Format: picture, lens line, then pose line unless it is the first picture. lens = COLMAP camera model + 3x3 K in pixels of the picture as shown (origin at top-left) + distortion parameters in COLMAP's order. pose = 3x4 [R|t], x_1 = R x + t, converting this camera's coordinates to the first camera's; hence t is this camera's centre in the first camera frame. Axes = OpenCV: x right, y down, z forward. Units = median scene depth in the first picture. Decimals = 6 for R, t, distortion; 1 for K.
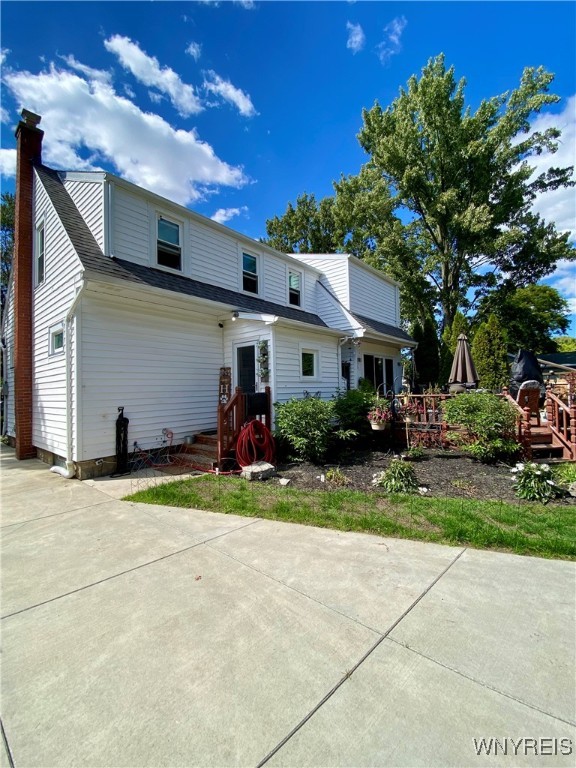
lens RADIAL K [[317.7, 0, 279.7], [0, 317.7, 384.9], [0, 0, 1]] dist [0.000572, -0.000099]
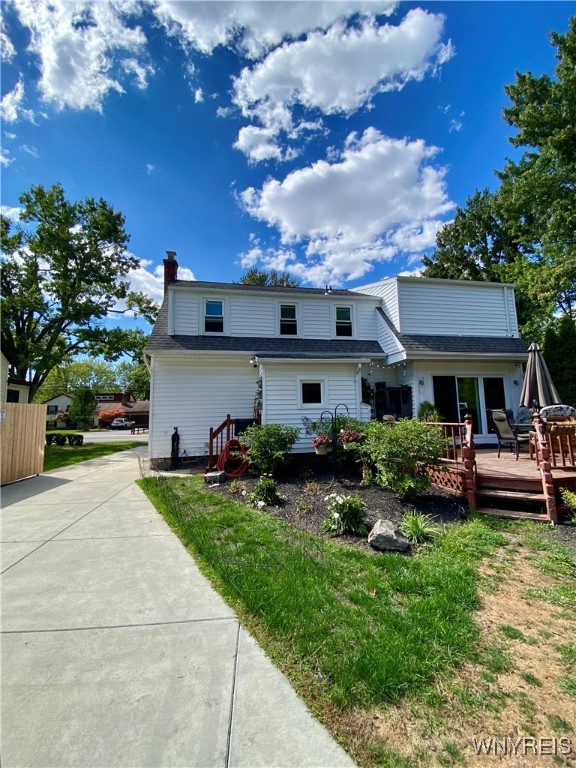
lens RADIAL K [[312.9, 0, 288.0], [0, 312.9, 384.0], [0, 0, 1]] dist [-0.001178, -0.000492]
pose [[0.797009, -0.056742, -0.601296, 0.740332], [0.012693, 0.996931, -0.077252, -0.013732], [0.603834, 0.053938, 0.795283, 0.069575]]
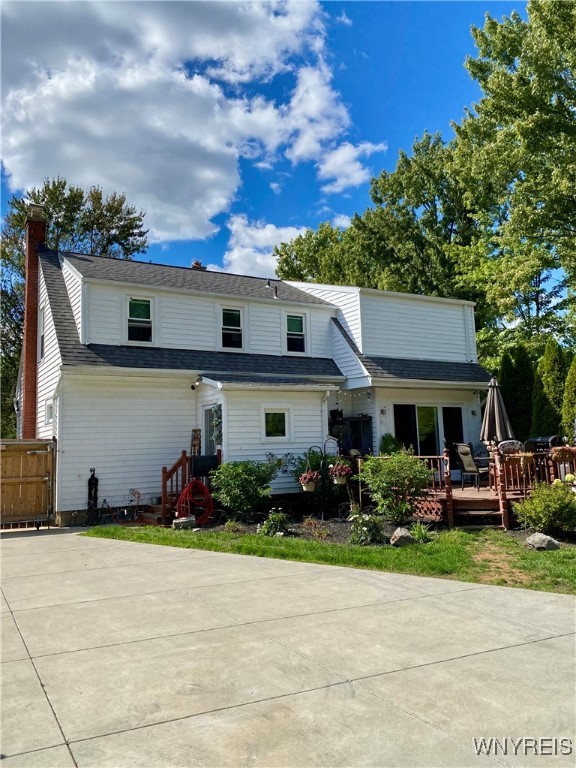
lens RADIAL K [[580.4, 0, 288.0], [0, 580.4, 384.0], [0, 0, 1]] dist [0.047891, 0.001430]
pose [[0.953440, -0.039360, -0.299003, 0.702734], [0.013222, 0.995949, -0.088943, -0.032536], [0.301292, 0.080848, 0.950098, -0.713051]]
